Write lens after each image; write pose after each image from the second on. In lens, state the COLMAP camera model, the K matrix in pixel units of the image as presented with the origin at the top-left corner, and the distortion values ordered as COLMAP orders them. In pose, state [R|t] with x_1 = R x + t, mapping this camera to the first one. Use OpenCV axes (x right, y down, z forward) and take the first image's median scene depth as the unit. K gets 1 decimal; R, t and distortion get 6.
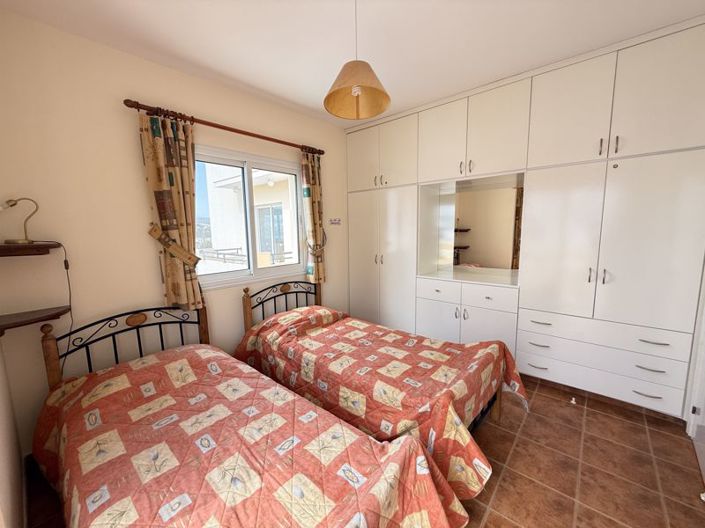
lens RADIAL K [[281.7, 0, 353.8], [0, 281.7, 264.5], [0, 0, 1]] dist [-0.001209, 0.000244]
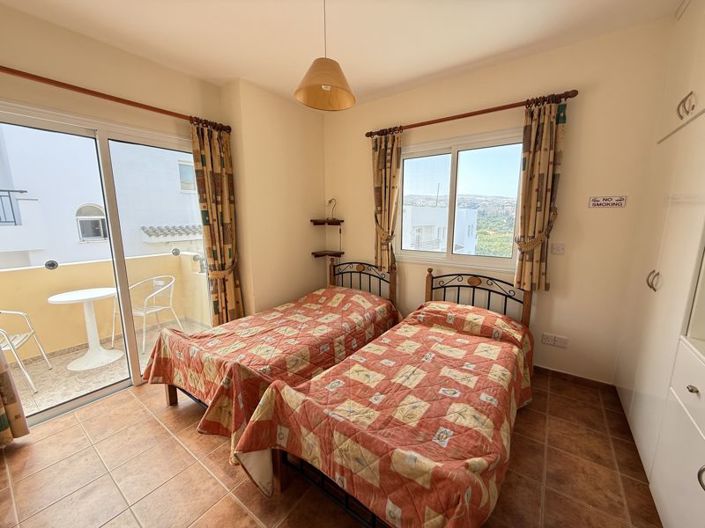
lens RADIAL K [[281.7, 0, 350.5], [0, 281.7, 265.0], [0, 0, 1]] dist [-0.001209, 0.000244]
pose [[0.095936, 0.190105, -0.977065, 0.772243], [-0.123820, 0.976248, 0.177789, -0.100364], [0.987656, 0.103924, 0.117196, 0.669873]]
